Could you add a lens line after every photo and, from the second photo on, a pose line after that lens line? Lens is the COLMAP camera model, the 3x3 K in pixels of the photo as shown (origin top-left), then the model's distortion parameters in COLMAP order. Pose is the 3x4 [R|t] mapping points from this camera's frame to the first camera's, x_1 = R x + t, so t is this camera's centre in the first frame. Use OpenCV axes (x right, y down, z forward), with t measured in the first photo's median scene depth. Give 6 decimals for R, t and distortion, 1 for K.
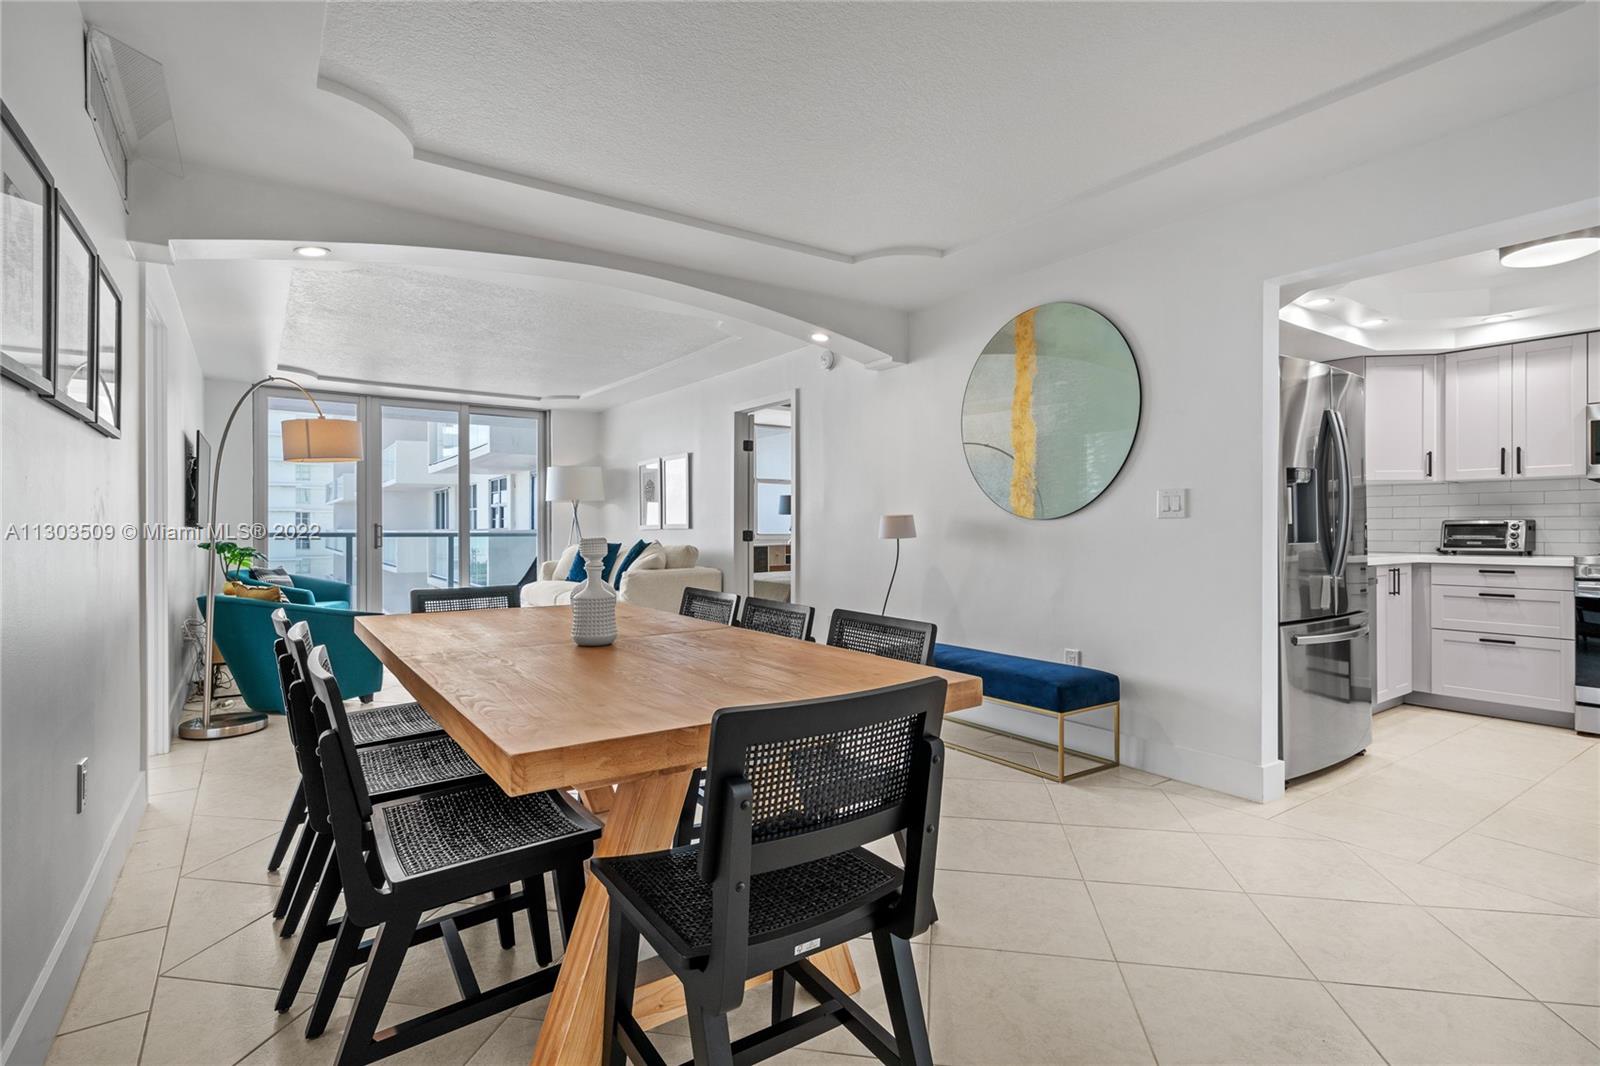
lens RADIAL K [[775.7, 0, 799.9], [0, 775.7, 529.8], [0, 0, 1]] dist [0.001117, 0.000295]
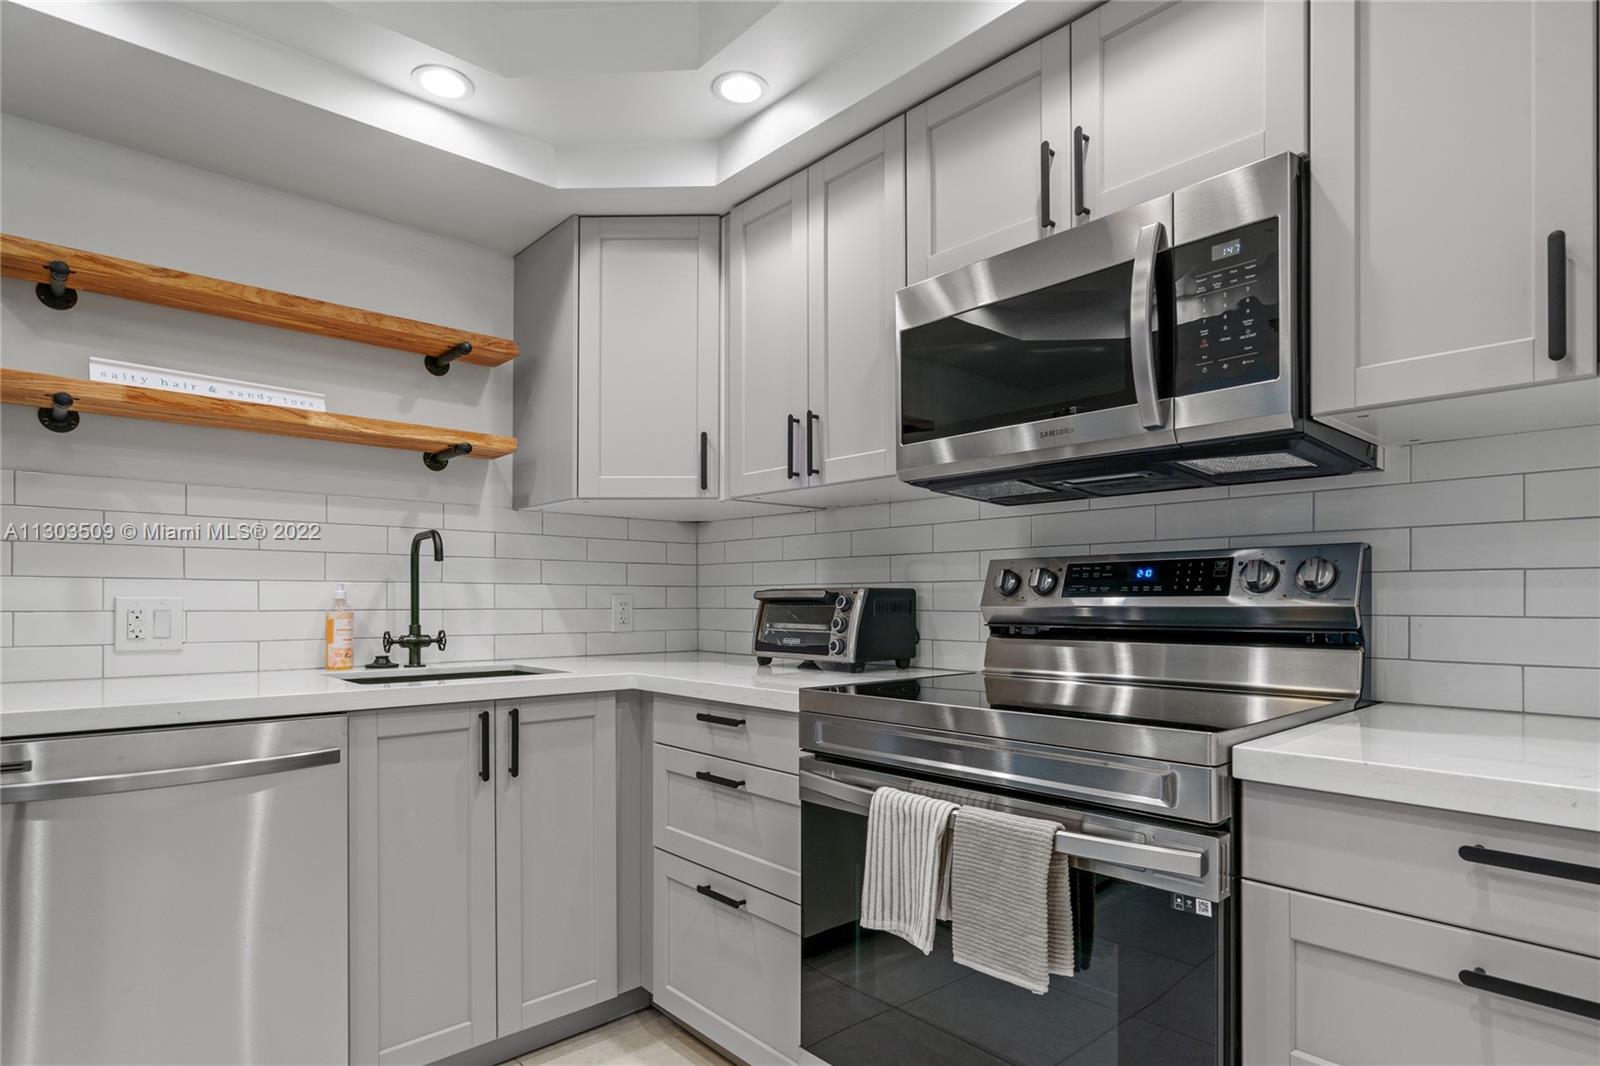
lens RADIAL K [[852.4, 0, 802.9], [0, 852.4, 595.5], [0, 0, 1]] dist [-0.001731, -0.000115]
pose [[0.991807, 0.001484, 0.127734, 0.847656], [-0.001112, 0.999995, -0.002986, -0.007478], [-0.127738, 0.002819, 0.991804, 0.541904]]
